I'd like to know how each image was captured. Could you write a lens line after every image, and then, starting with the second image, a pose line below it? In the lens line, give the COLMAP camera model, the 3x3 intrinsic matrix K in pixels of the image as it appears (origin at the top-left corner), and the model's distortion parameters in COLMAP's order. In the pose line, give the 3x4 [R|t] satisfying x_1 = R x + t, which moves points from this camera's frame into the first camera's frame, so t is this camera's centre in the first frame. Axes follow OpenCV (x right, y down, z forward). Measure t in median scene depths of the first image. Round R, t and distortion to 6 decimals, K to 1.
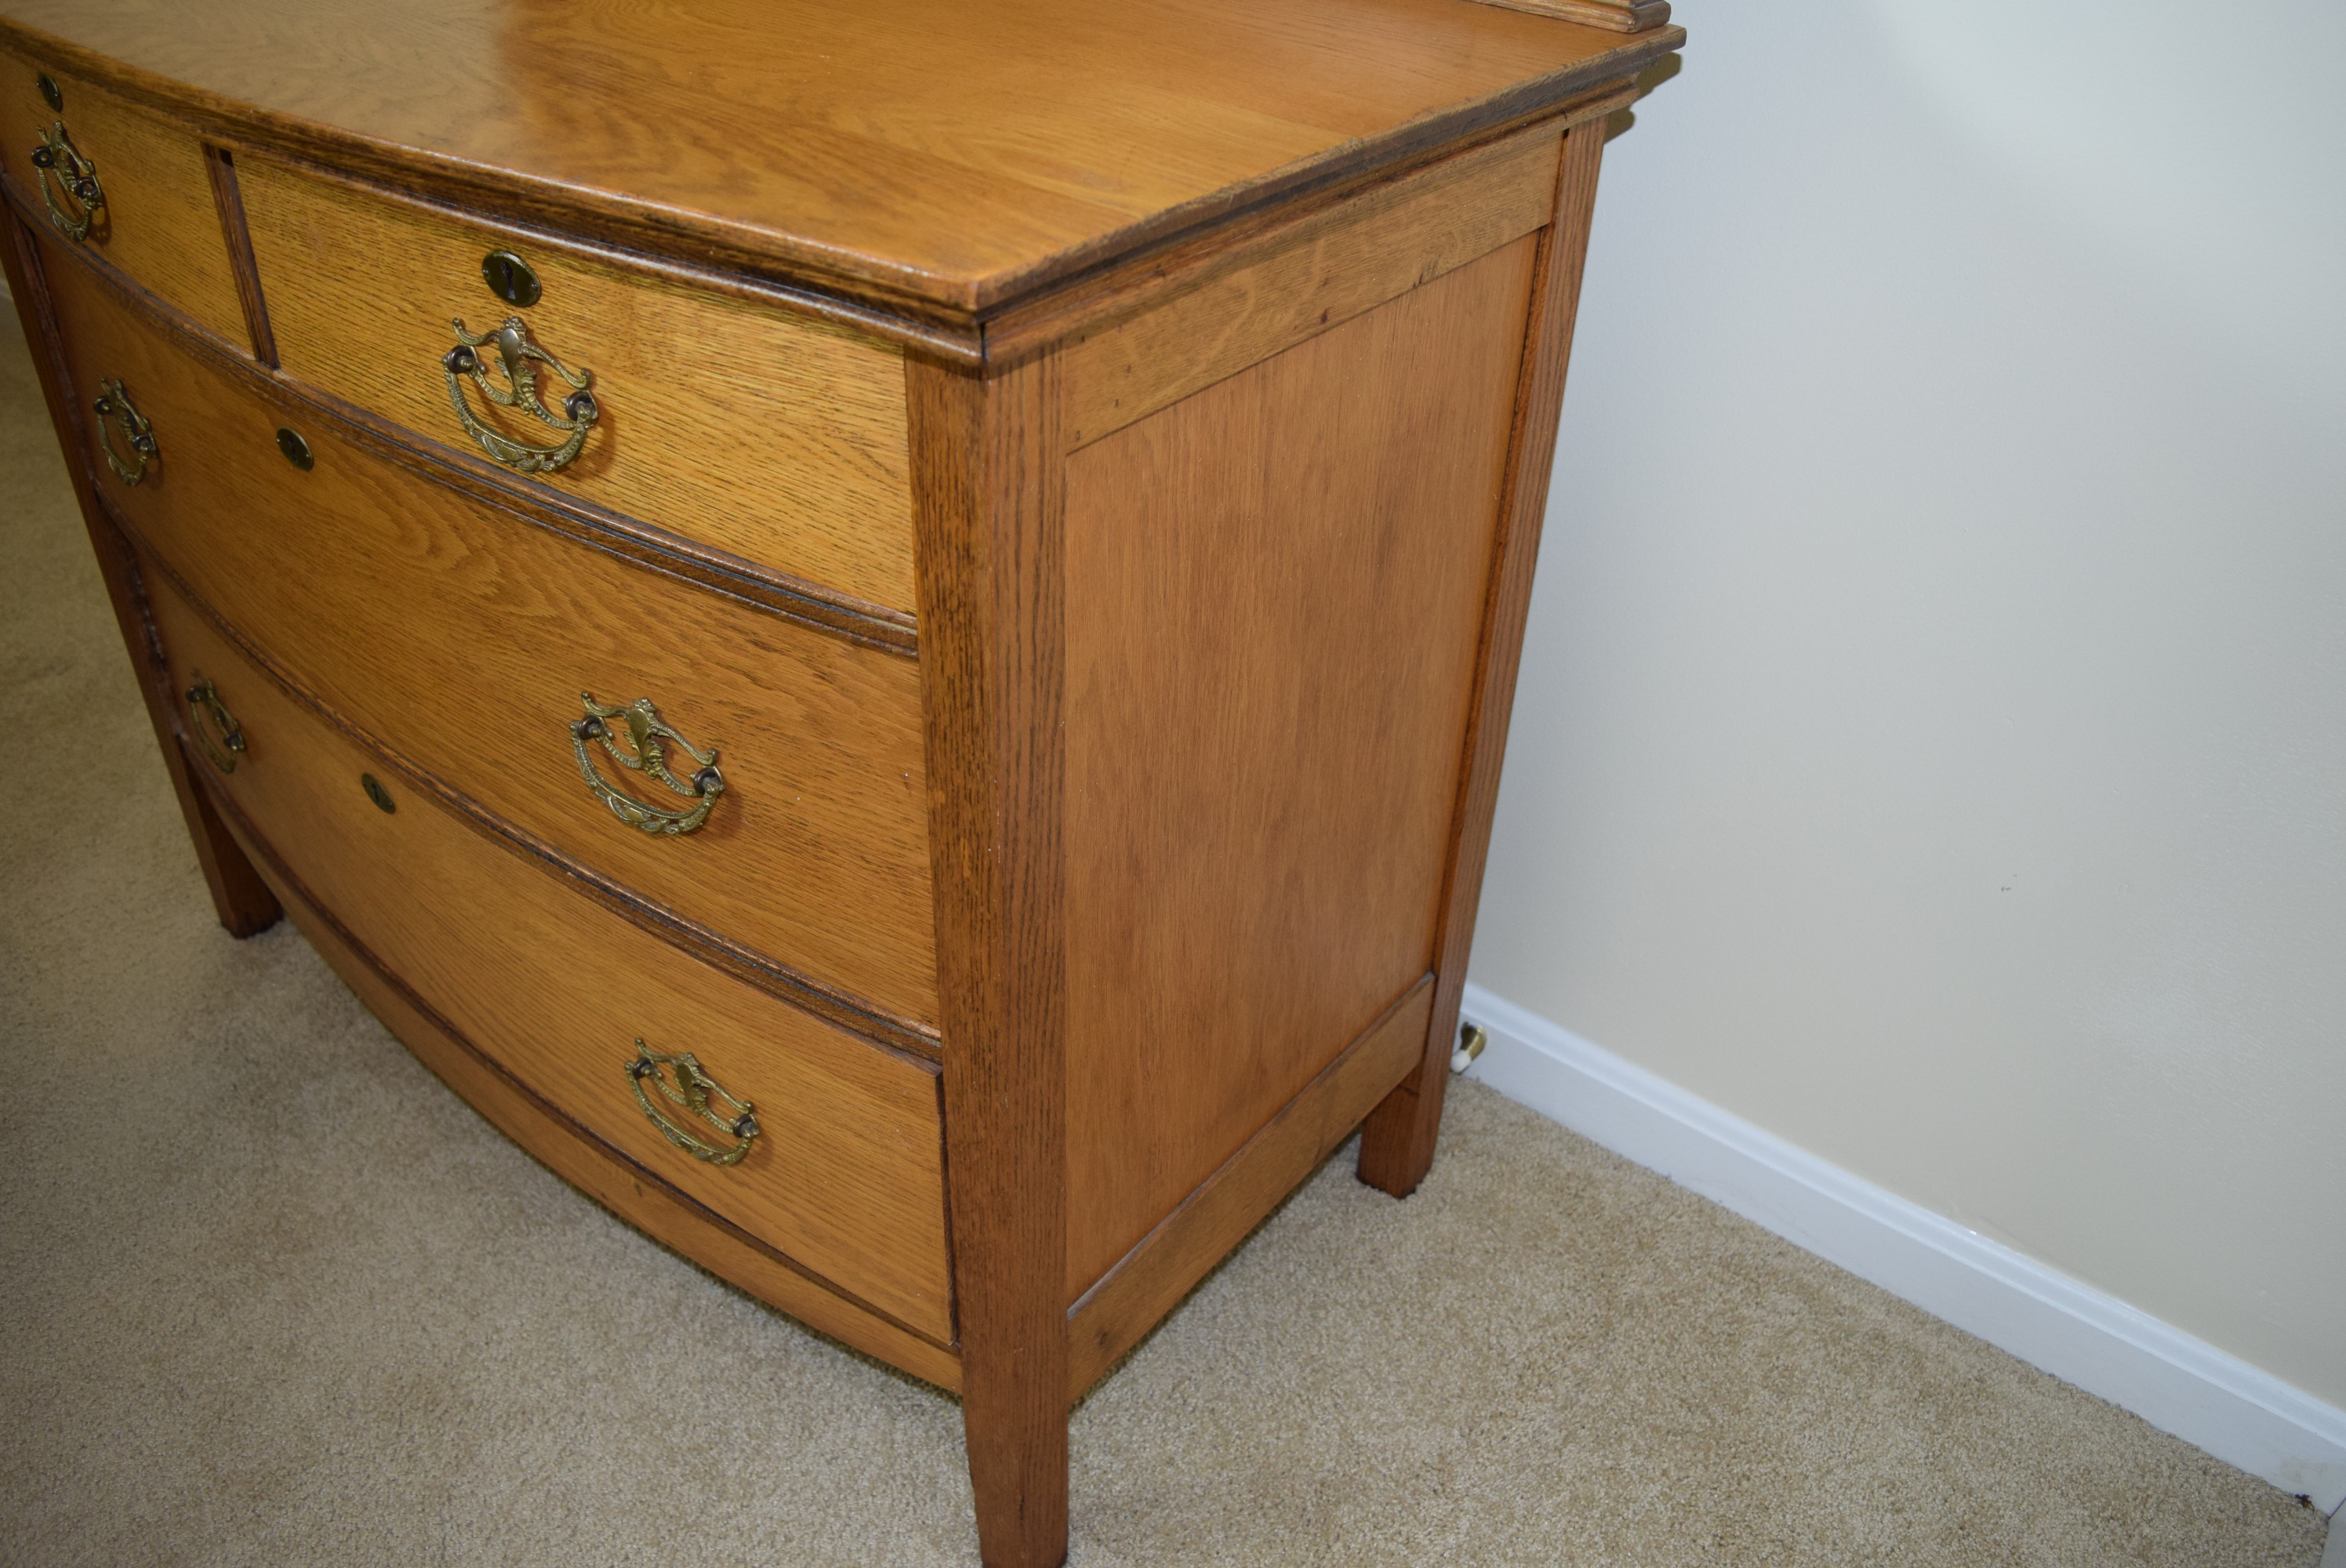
lens RADIAL K [[1848.2, 0, 1173.0], [0, 1848.2, 784.0], [0, 0, 1]] dist [-0.084775, 0.014711]
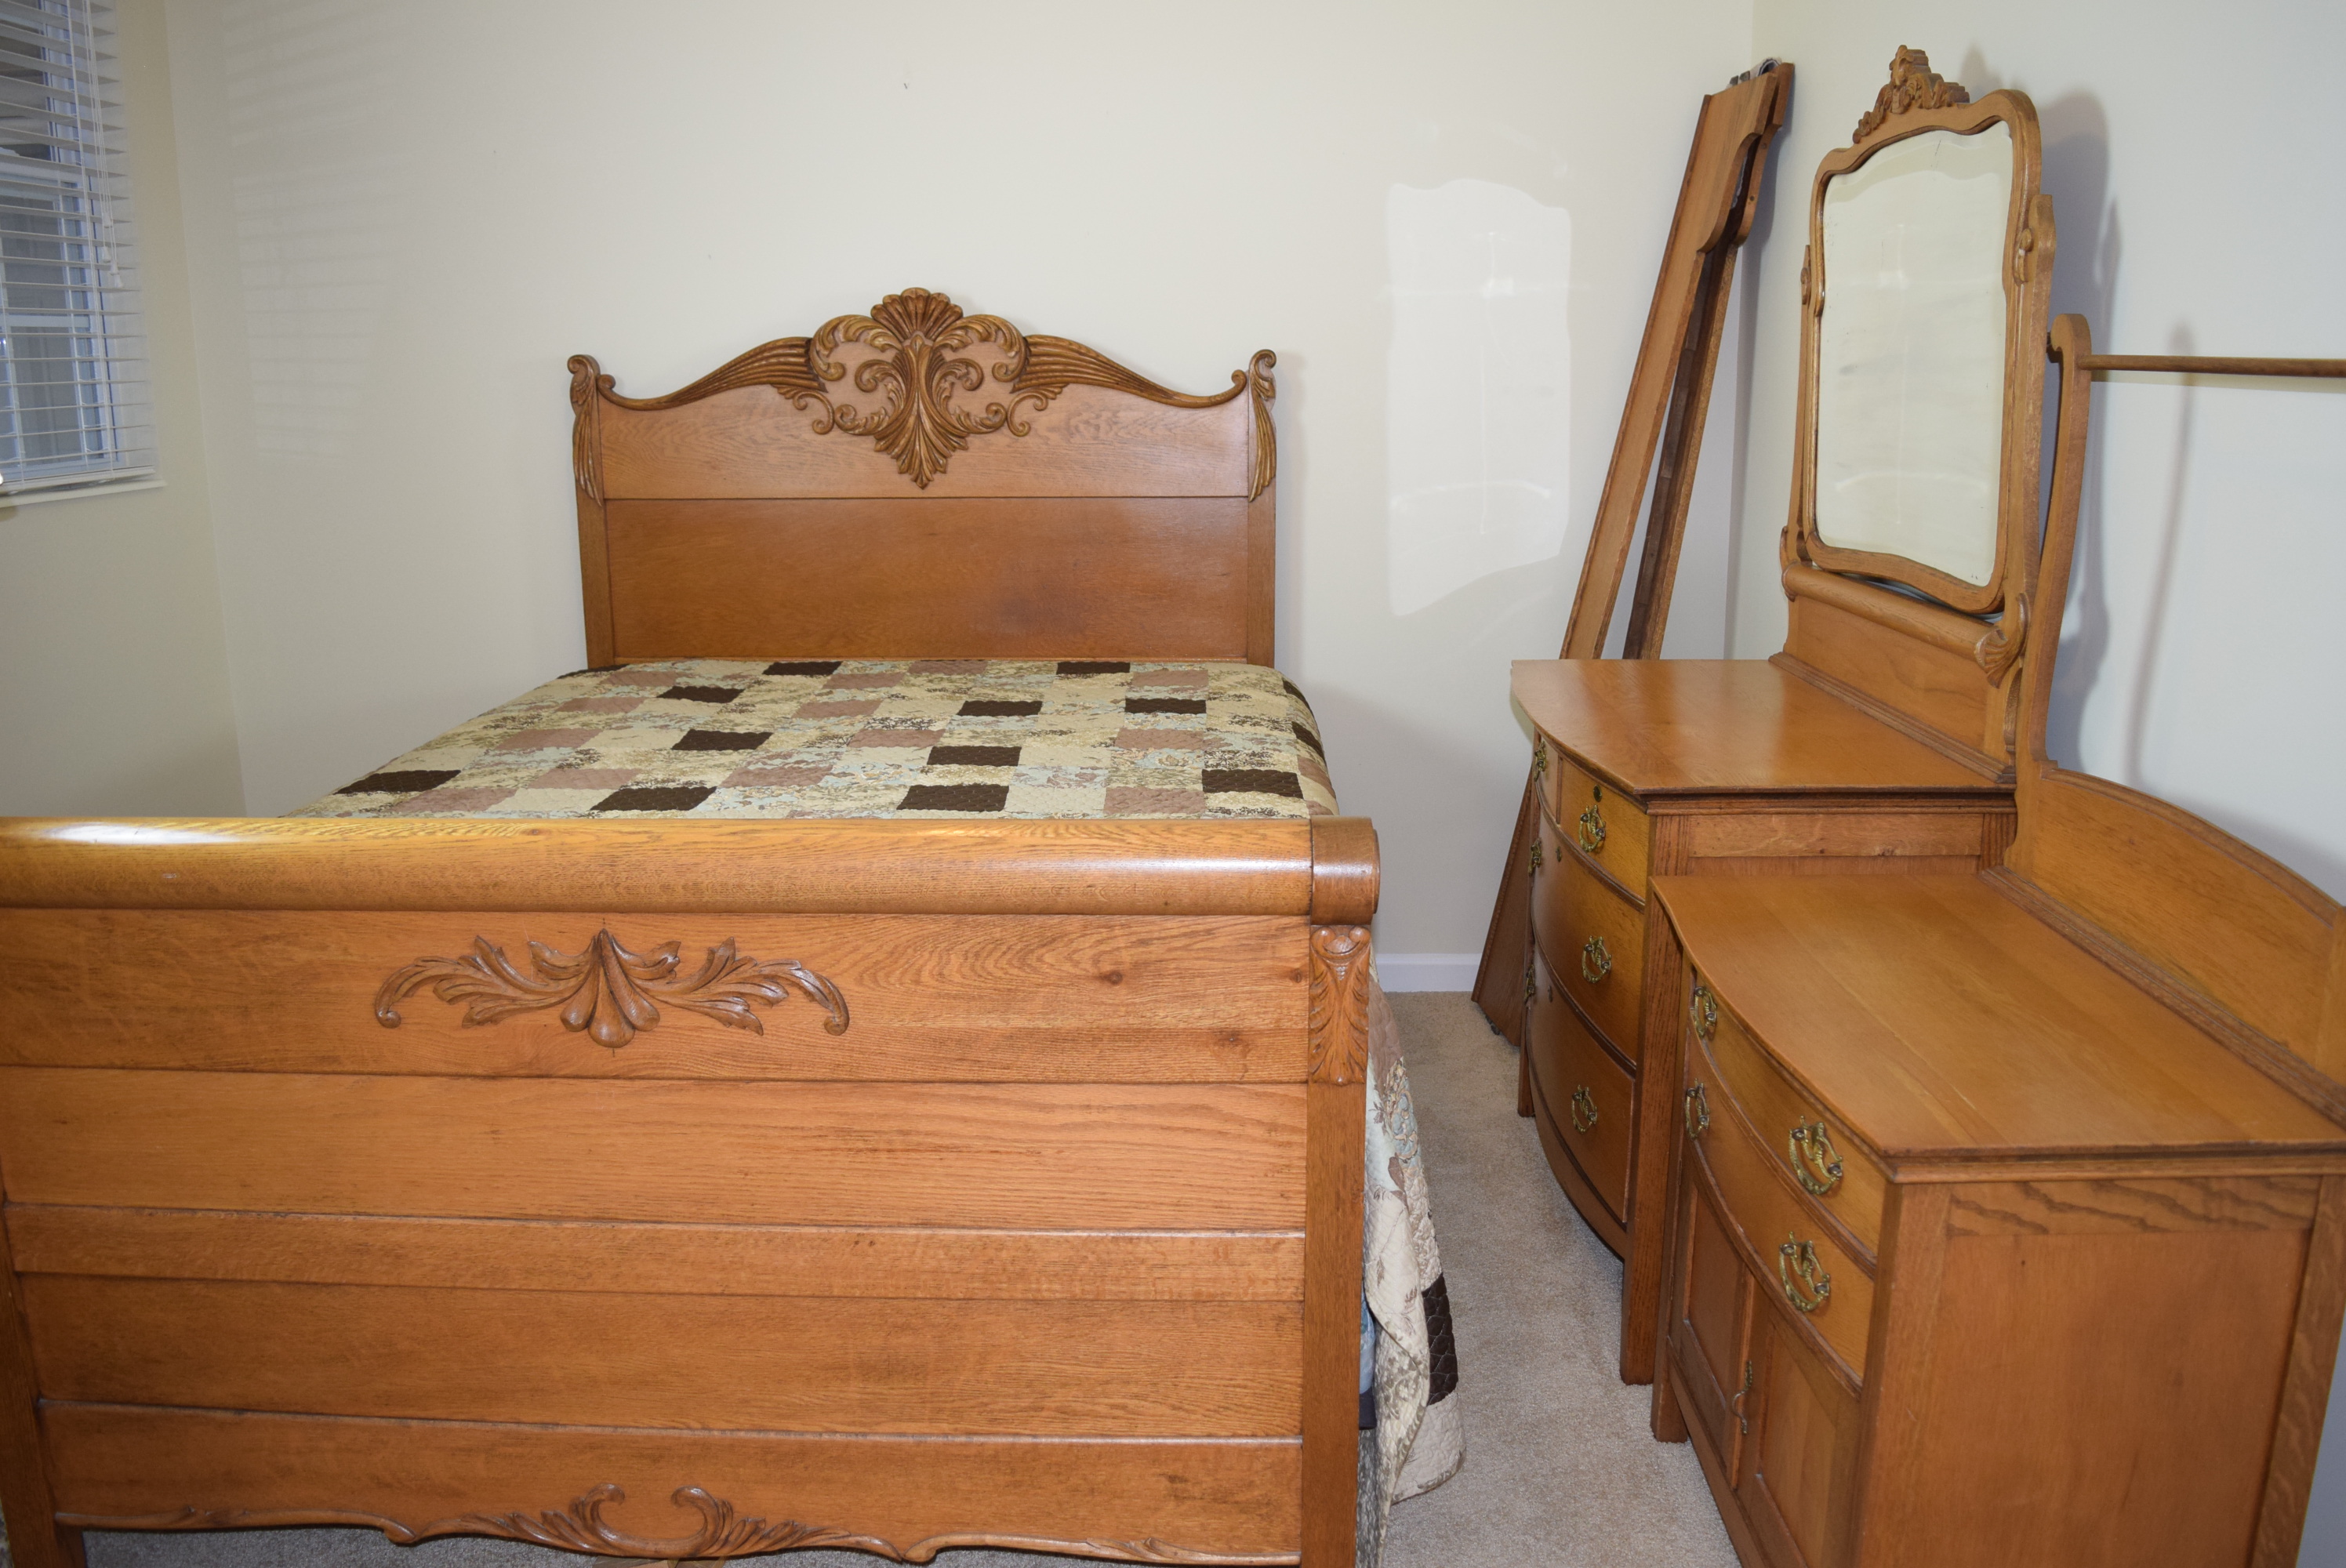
lens RADIAL K [[1848.2, 0, 1173.0], [0, 1848.2, 784.0], [0, 0, 1]] dist [-0.084775, 0.014711]
pose [[0.602062, 0.132305, -0.787412, 1.951189], [-0.446768, 0.873165, -0.194889, 0.759756], [0.661755, 0.469125, 0.584809, -1.587917]]
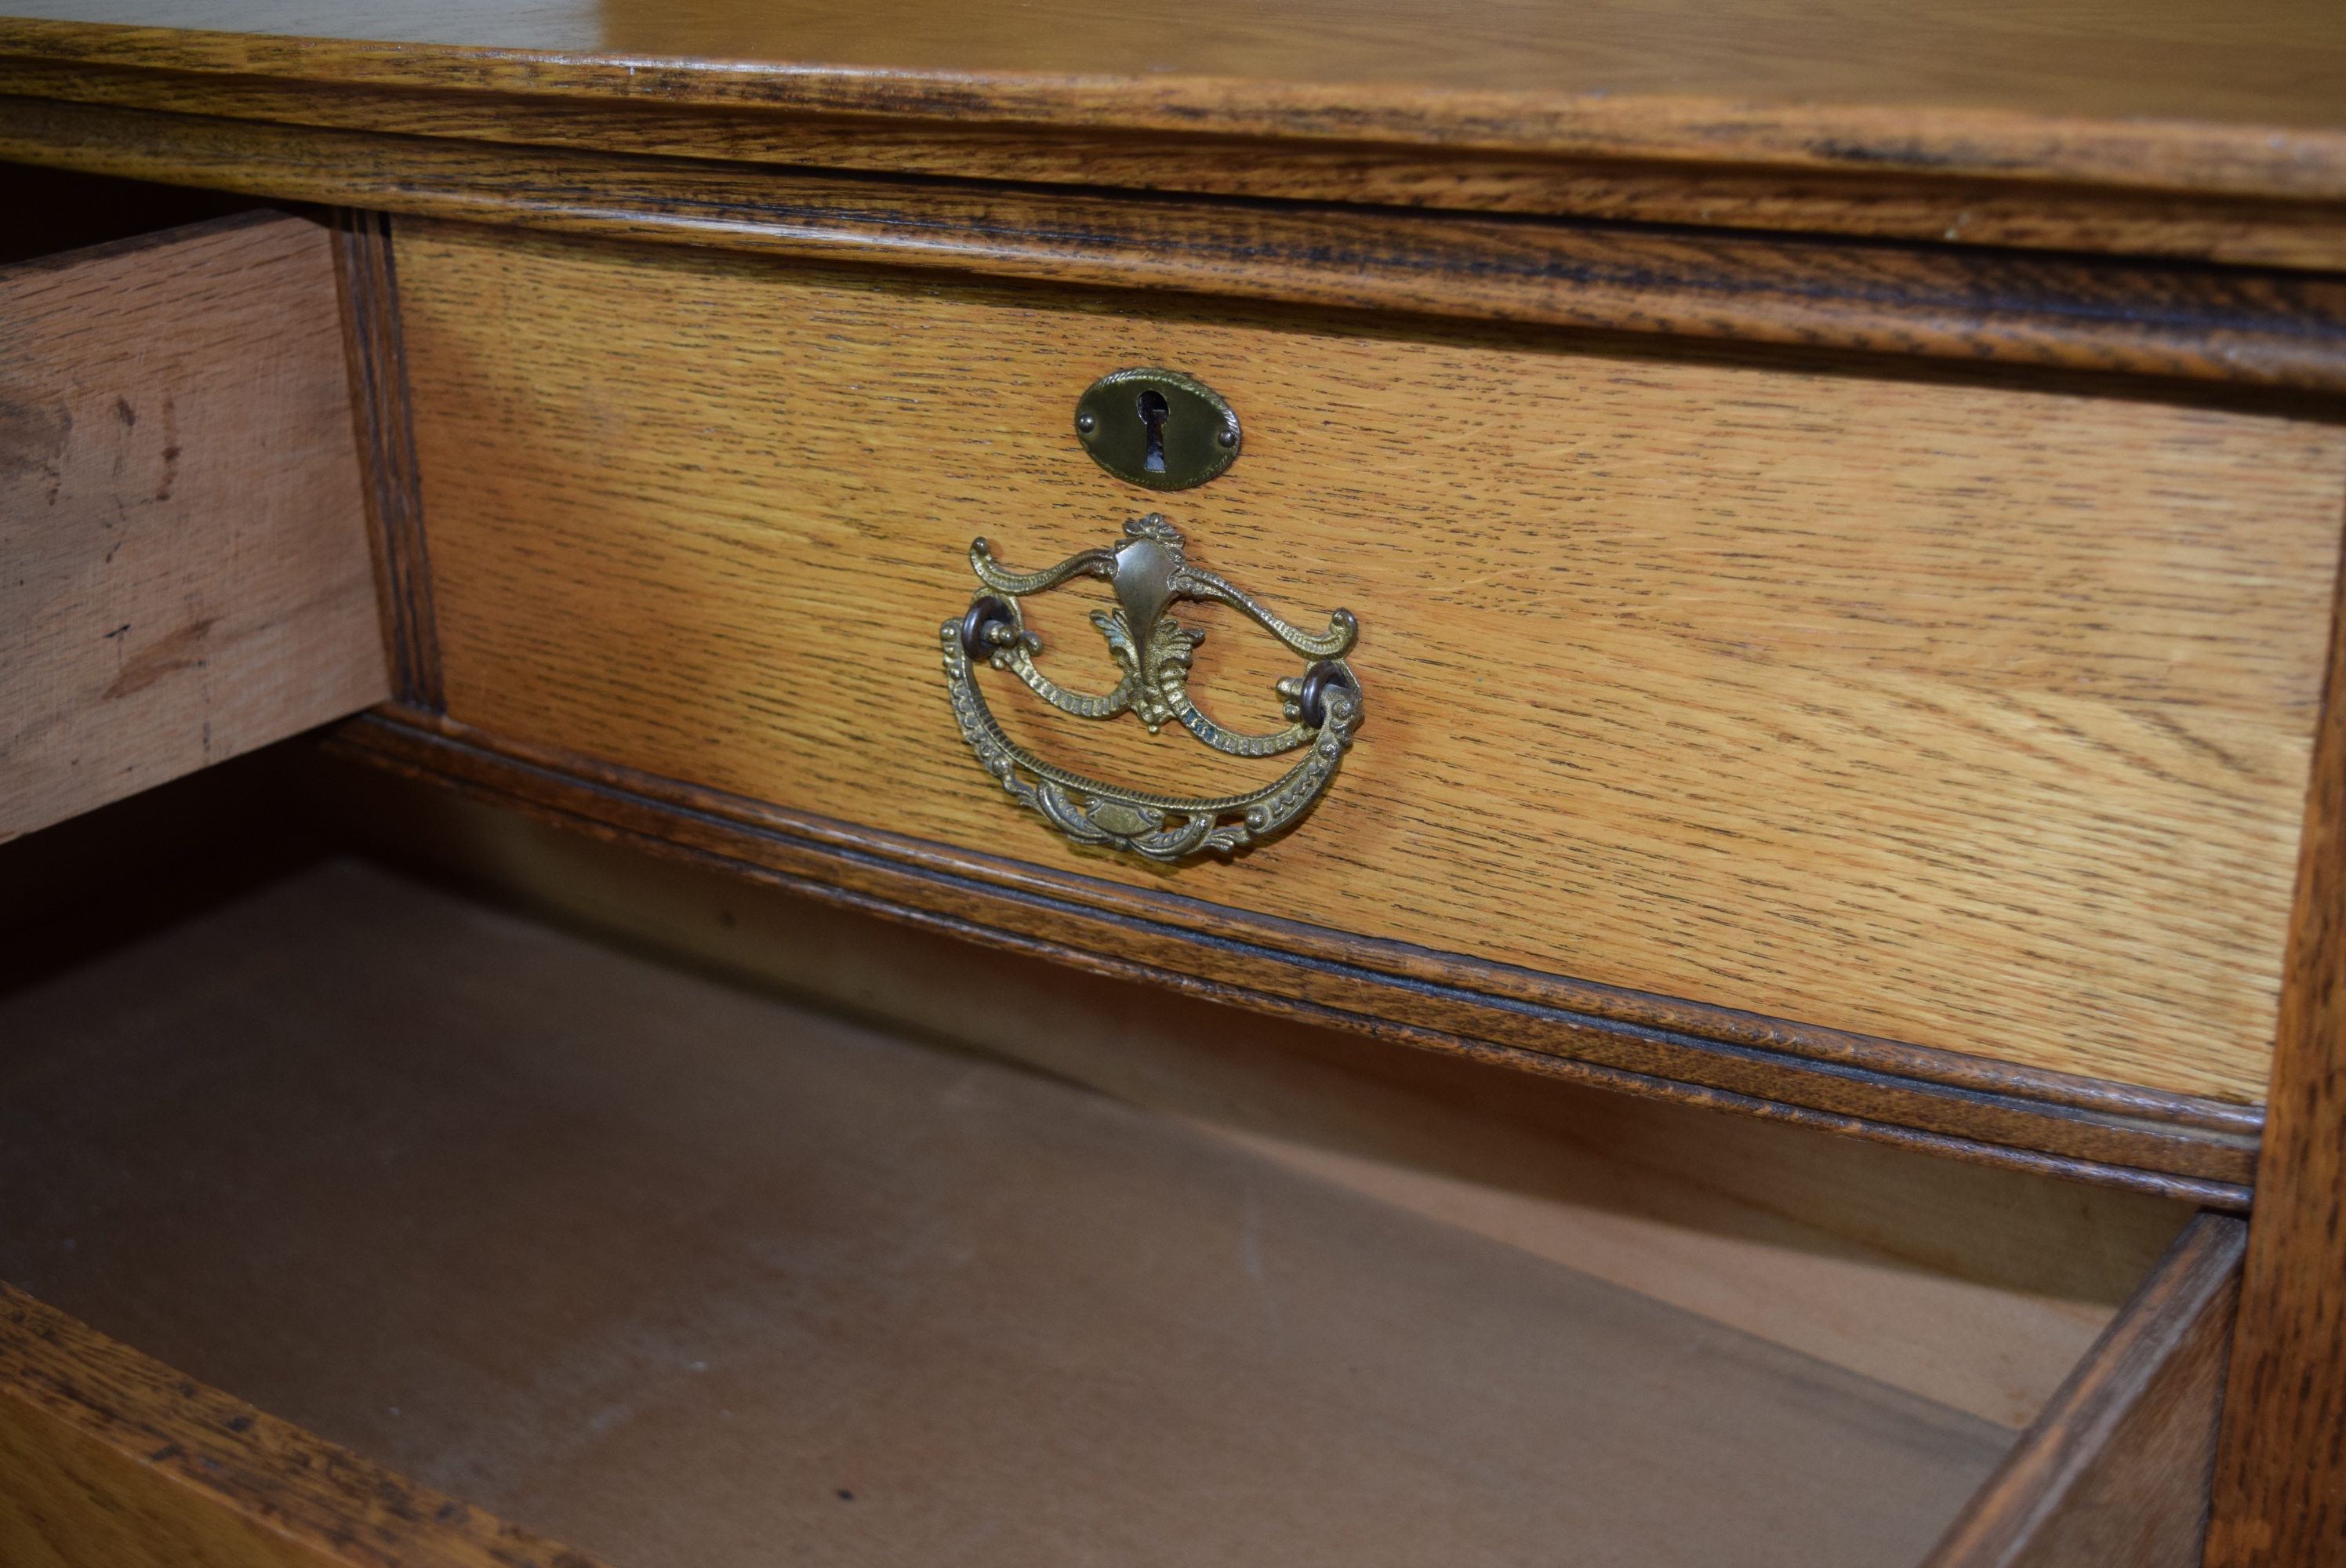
lens RADIAL K [[2837.6, 0, 1173.0], [0, 2837.6, 784.0], [0, 0, 1]] dist [-0.079609, 0.033120]
pose [[0.997751, -0.066927, 0.003707, -0.371622], [0.065792, 0.967244, -0.245174, -0.019187], [0.012823, 0.244866, 0.969472, 0.339595]]
